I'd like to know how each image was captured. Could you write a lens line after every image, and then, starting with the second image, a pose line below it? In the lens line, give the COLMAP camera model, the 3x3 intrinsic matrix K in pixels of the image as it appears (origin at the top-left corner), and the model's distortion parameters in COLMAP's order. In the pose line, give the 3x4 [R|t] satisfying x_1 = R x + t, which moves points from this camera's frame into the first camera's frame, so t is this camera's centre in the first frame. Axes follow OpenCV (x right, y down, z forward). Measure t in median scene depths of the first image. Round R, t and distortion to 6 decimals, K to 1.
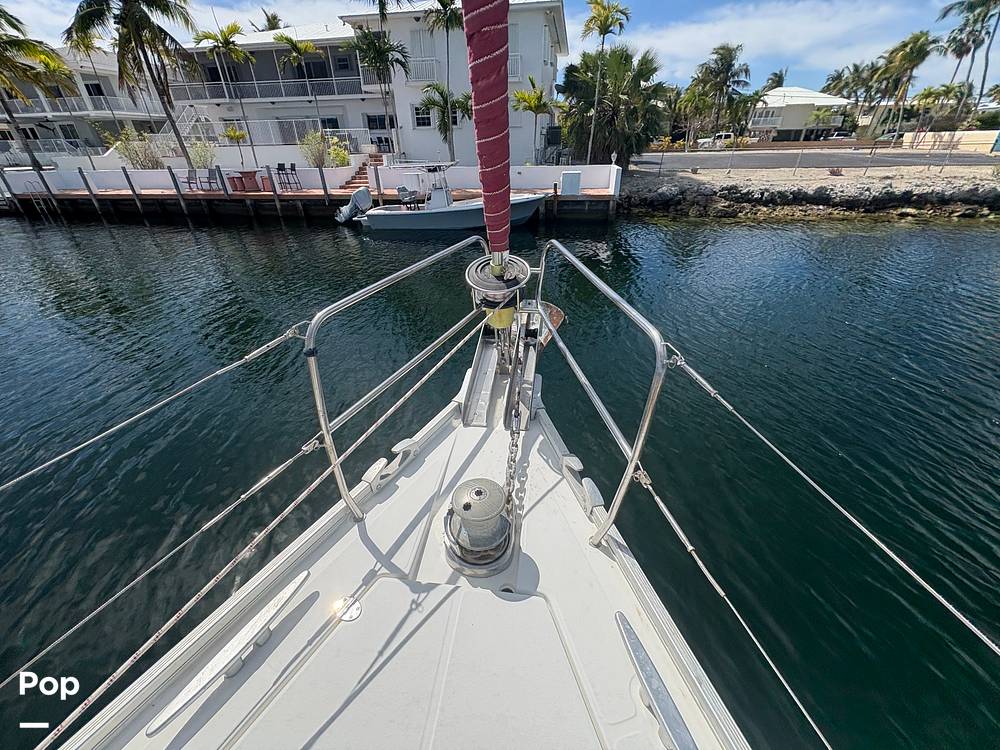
lens RADIAL K [[402.5, 0, 498.4], [0, 402.5, 378.9], [0, 0, 1]] dist [0.001627, -0.000180]
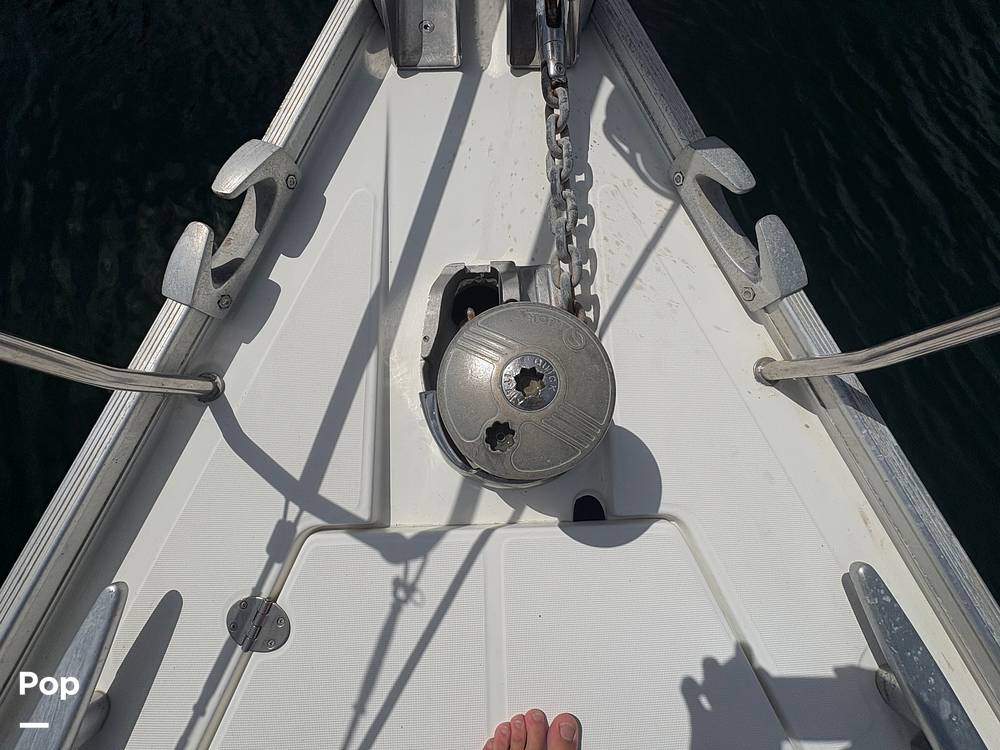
lens RADIAL K [[402.5, 0, 490.7], [0, 402.5, 364.5], [0, 0, 1]] dist [0.001627, -0.000180]
pose [[0.988159, -0.147967, 0.040589, -0.068776], [0.073867, 0.690648, 0.719409, 0.050906], [-0.134481, -0.707893, 0.693400, 0.648398]]
